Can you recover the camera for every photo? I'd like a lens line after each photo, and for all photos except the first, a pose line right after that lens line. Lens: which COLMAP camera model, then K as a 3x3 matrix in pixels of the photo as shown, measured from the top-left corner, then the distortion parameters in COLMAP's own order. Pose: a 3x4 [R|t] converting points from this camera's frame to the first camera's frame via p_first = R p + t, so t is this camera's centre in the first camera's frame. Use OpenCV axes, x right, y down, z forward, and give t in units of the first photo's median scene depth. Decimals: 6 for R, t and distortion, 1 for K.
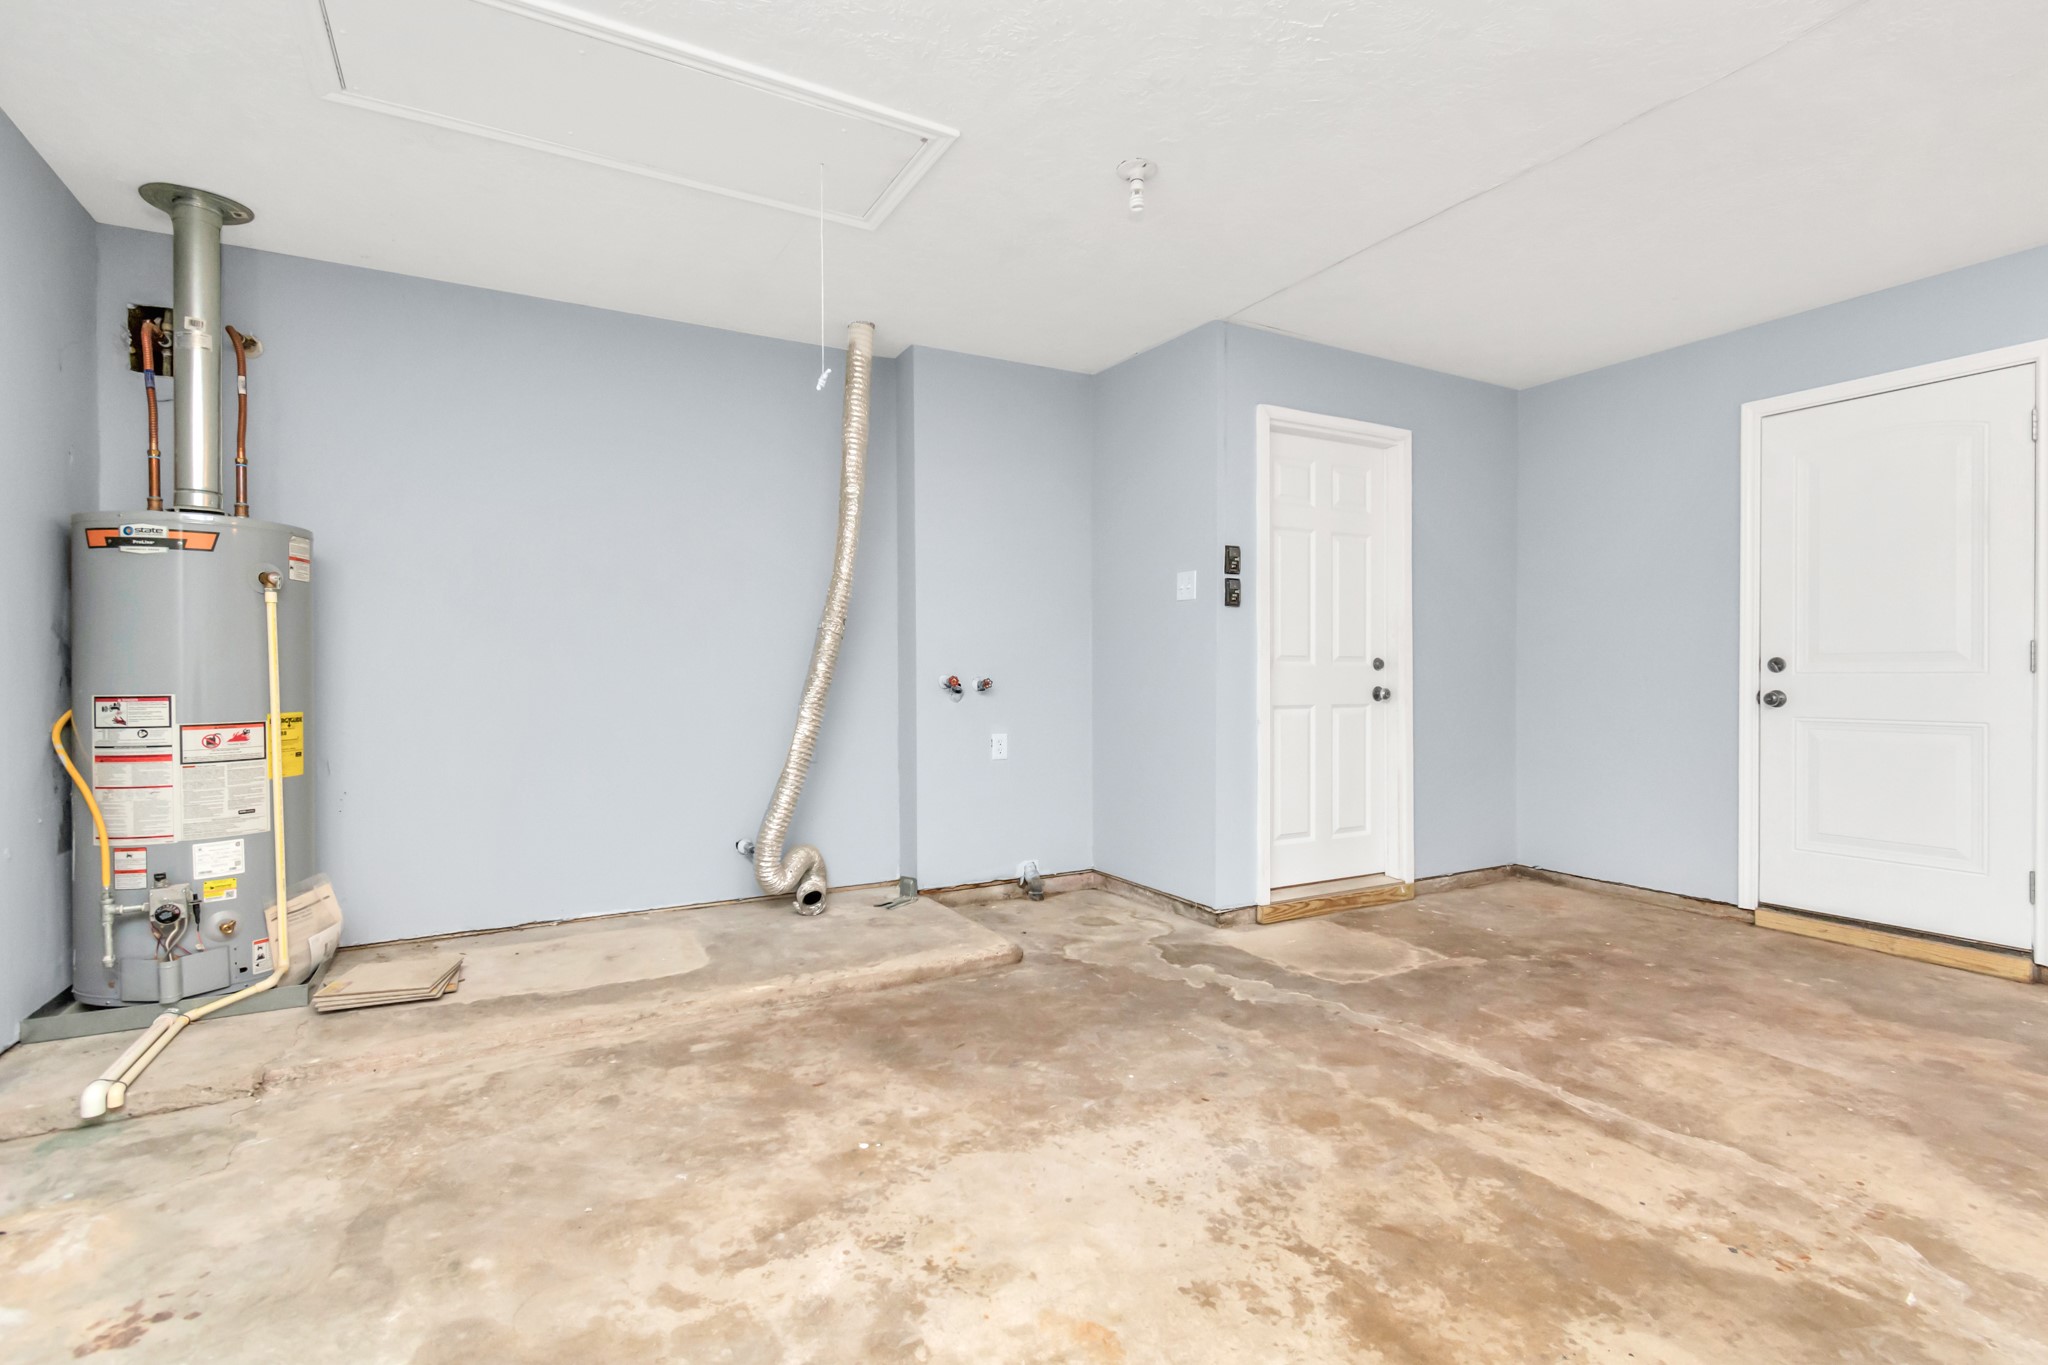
lens RADIAL K [[918.3, 0, 1025.8], [0, 918.3, 668.4], [0, 0, 1]] dist [0.001663, -0.000420]
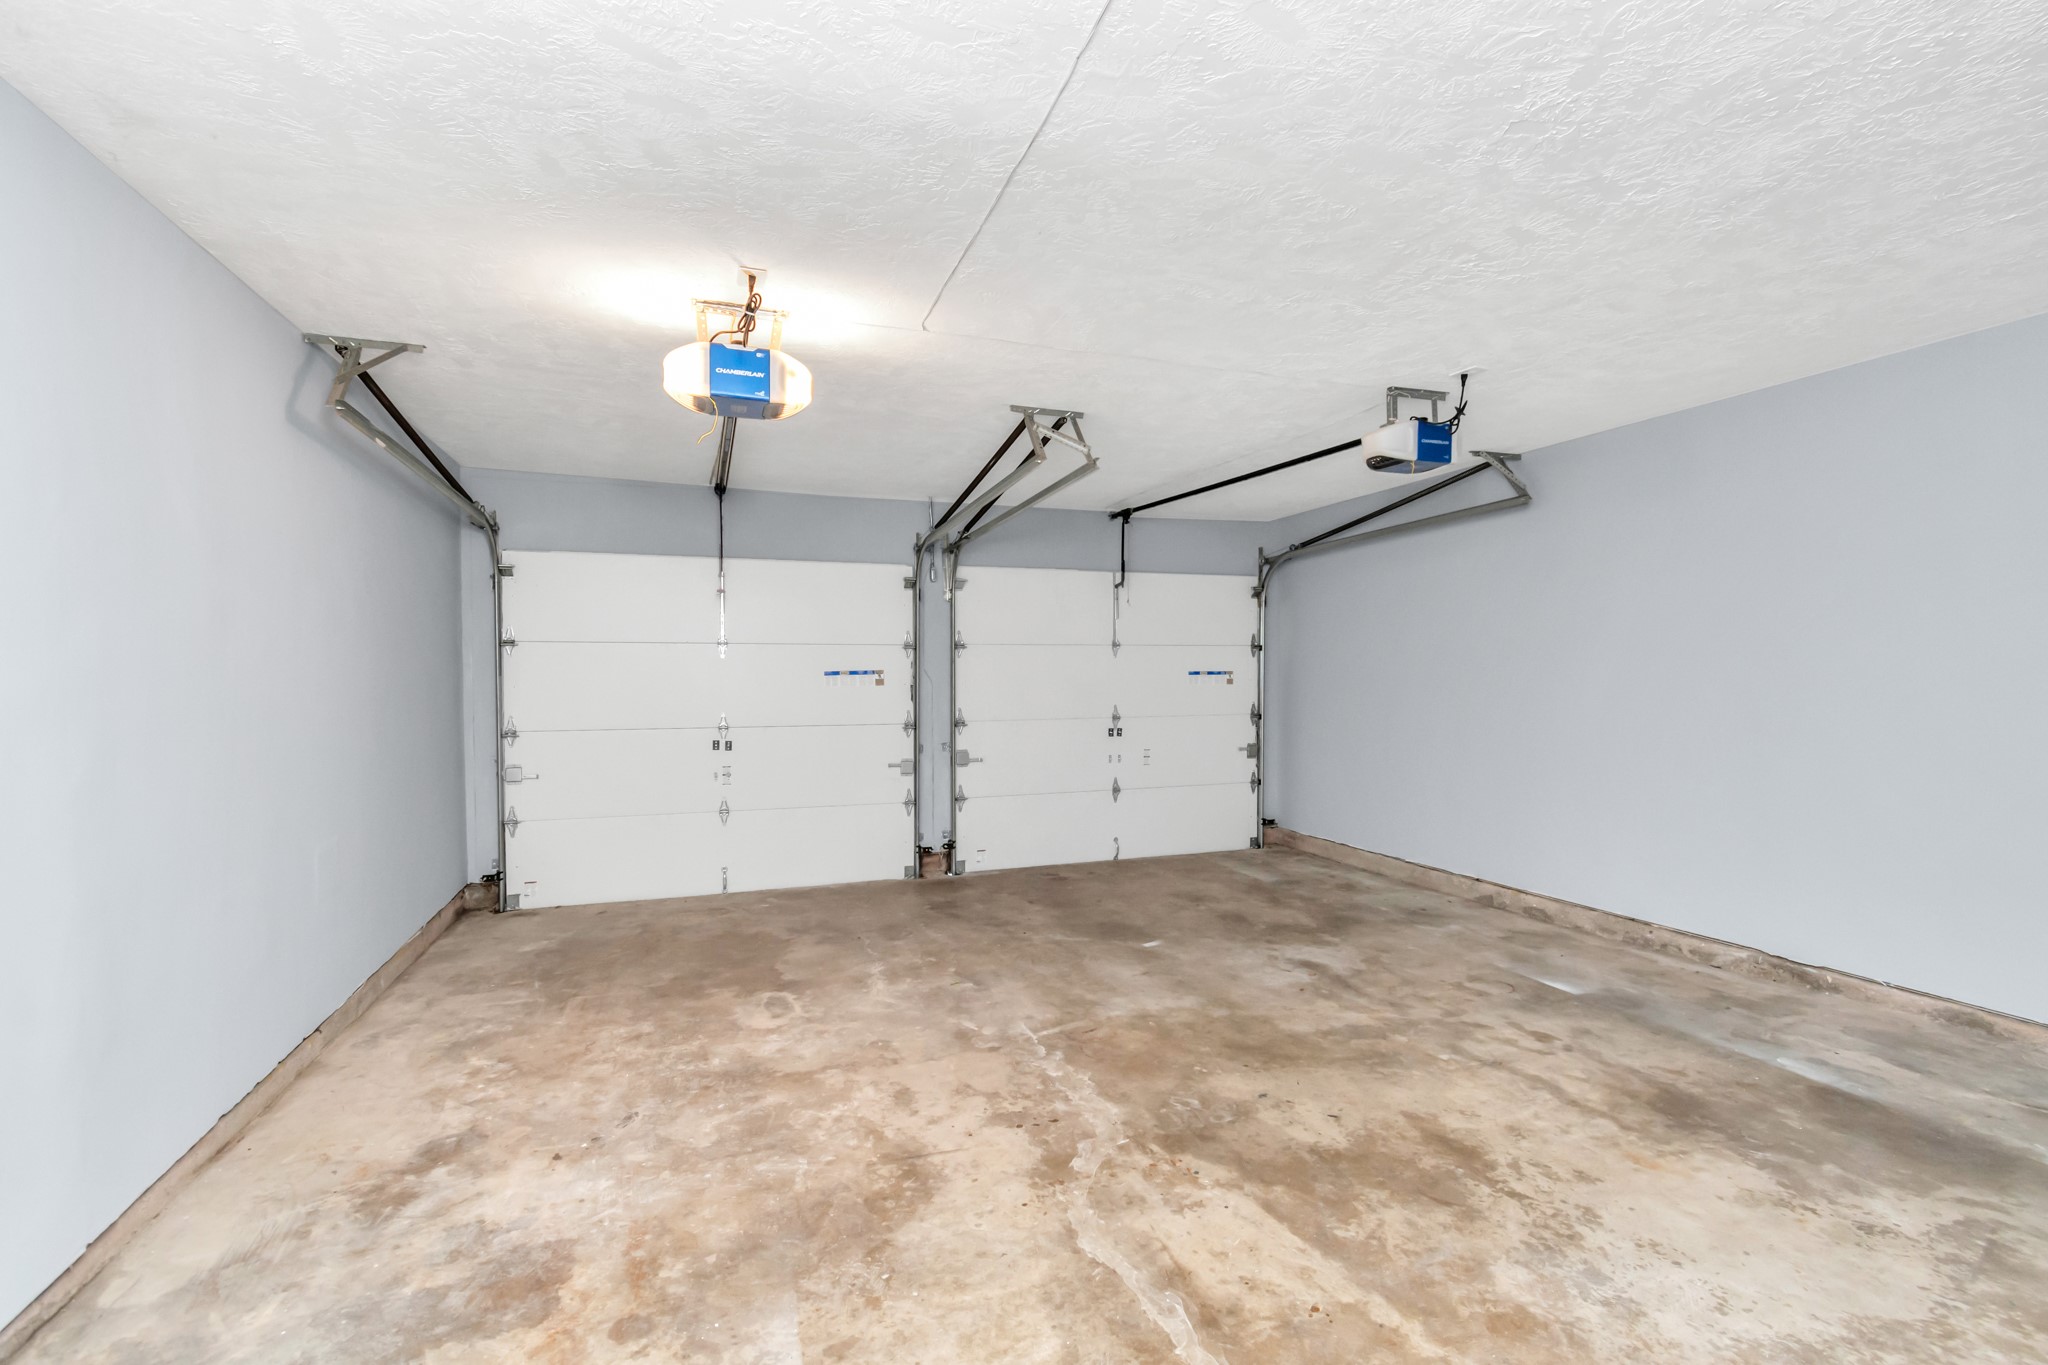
lens RADIAL K [[918.3, 0, 1025.8], [0, 918.3, 668.4], [0, 0, 1]] dist [0.001663, -0.000420]
pose [[-0.989471, 0.010778, 0.144331, 0.745781], [0.008935, 0.999870, -0.013413, -0.123447], [-0.144457, -0.011982, -0.989439, 2.247764]]
